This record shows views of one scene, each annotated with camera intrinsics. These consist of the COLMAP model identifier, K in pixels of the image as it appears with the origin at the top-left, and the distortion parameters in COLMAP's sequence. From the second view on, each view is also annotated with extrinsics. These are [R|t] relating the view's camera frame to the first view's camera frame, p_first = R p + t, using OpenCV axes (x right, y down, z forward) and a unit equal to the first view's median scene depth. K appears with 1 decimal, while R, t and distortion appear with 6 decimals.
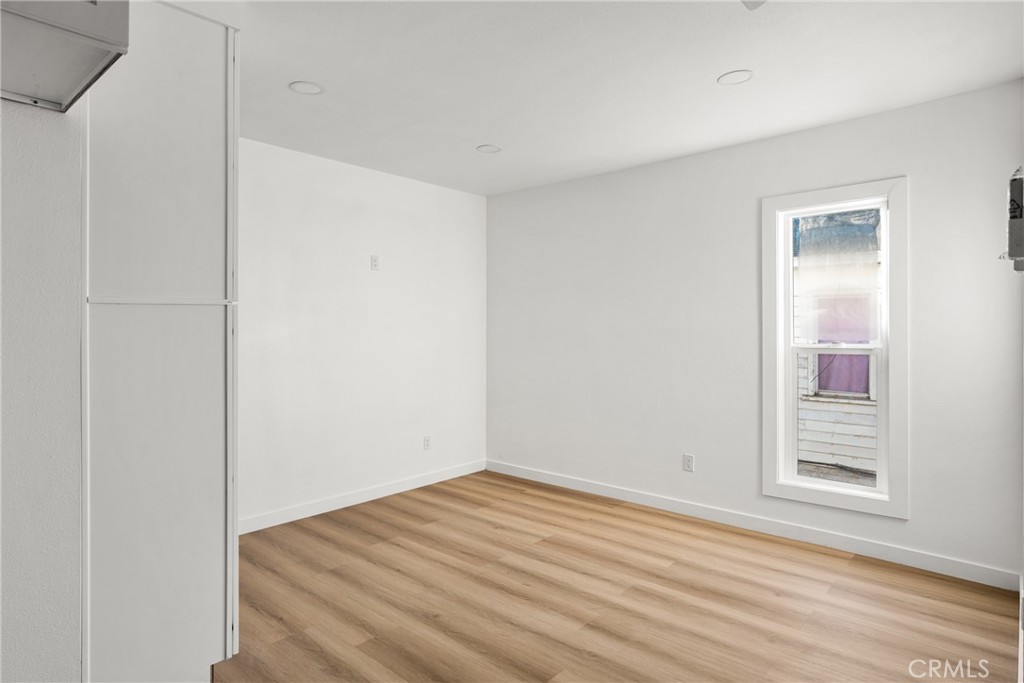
lens RADIAL K [[575.5, 0, 510.5], [0, 575.5, 332.3], [0, 0, 1]] dist [0.000286, -0.003241]
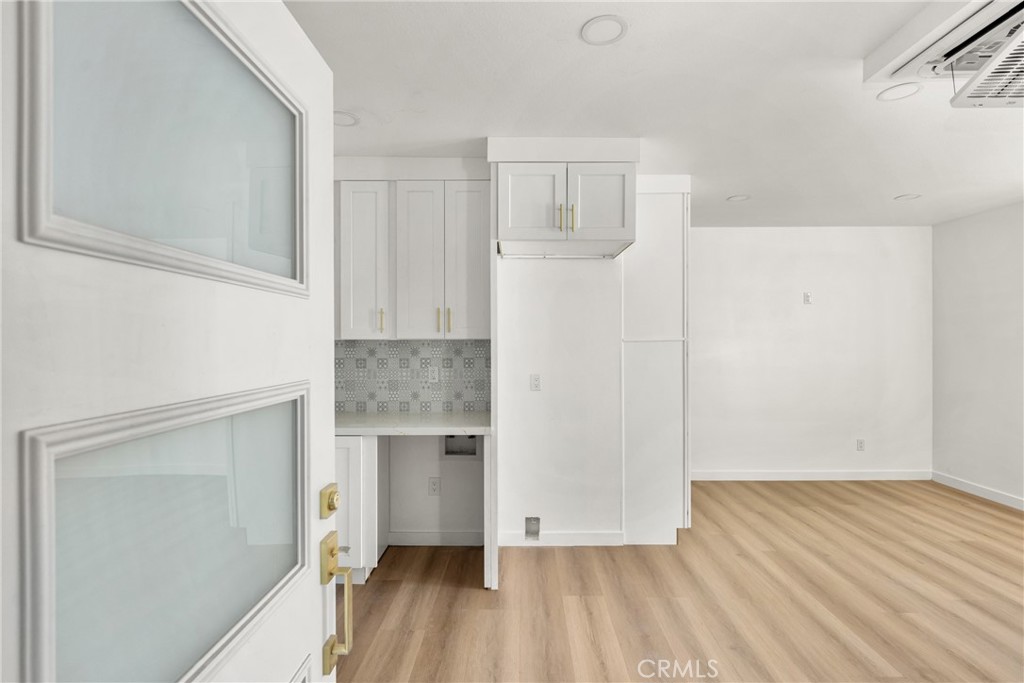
lens RADIAL K [[493.6, 0, 512.8], [0, 493.6, 340.5], [0, 0, 1]] dist [0.003681, 0.000312]
pose [[0.651442, -0.004970, -0.758682, 0.237476], [-0.001875, 0.999965, -0.008161, -0.020309], [0.758696, 0.006739, 0.651410, -0.310217]]
